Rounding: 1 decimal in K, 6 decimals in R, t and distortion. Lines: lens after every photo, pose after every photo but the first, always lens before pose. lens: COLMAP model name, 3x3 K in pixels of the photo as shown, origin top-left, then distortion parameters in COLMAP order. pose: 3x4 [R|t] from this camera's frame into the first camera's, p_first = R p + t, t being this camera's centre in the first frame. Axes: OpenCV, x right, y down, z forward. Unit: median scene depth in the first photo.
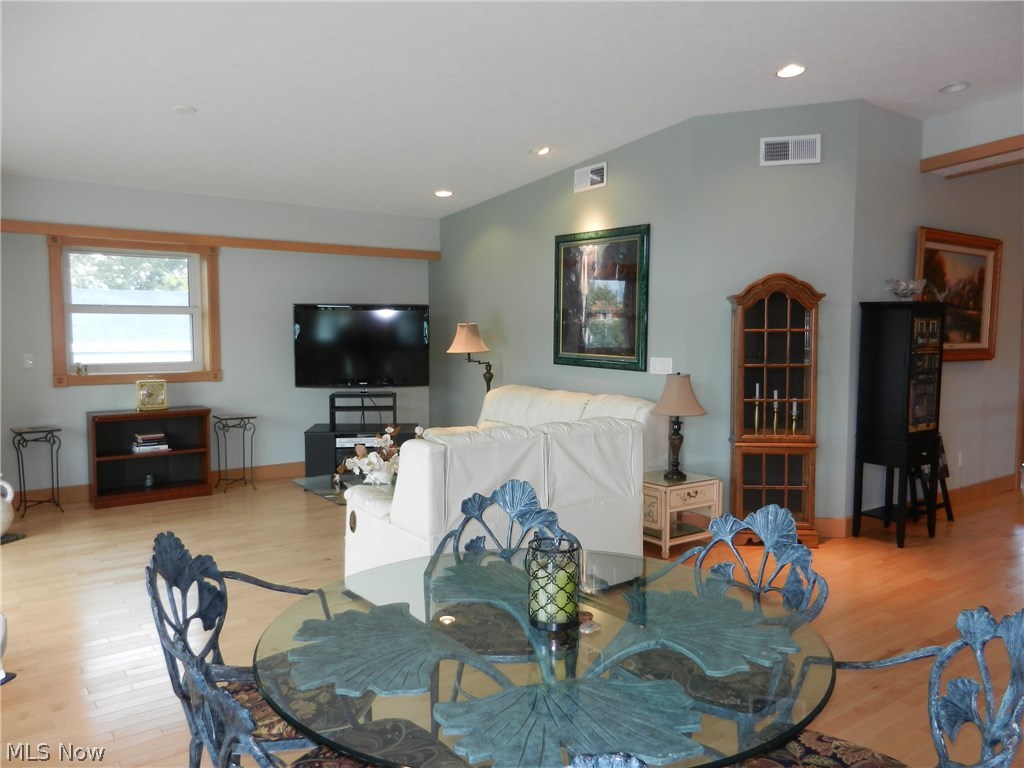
lens RADIAL K [[753.3, 0, 512.0], [0, 753.3, 384.0], [0, 0, 1]] dist [0.001511, 0.000914]
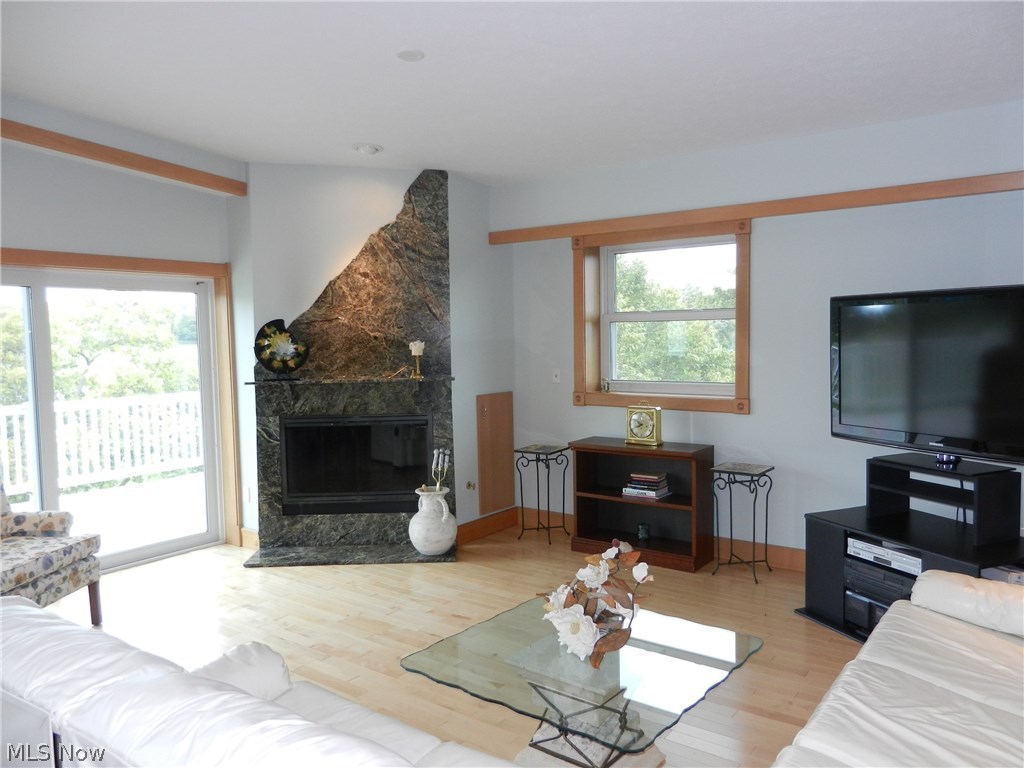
lens RADIAL K [[753.3, 0, 512.0], [0, 753.3, 384.0], [0, 0, 1]] dist [0.001511, 0.000914]
pose [[0.297456, 0.055142, -0.953142, 0.211786], [-0.045305, 0.998021, 0.043599, -0.052634], [0.953660, 0.030214, 0.299366, 0.598158]]
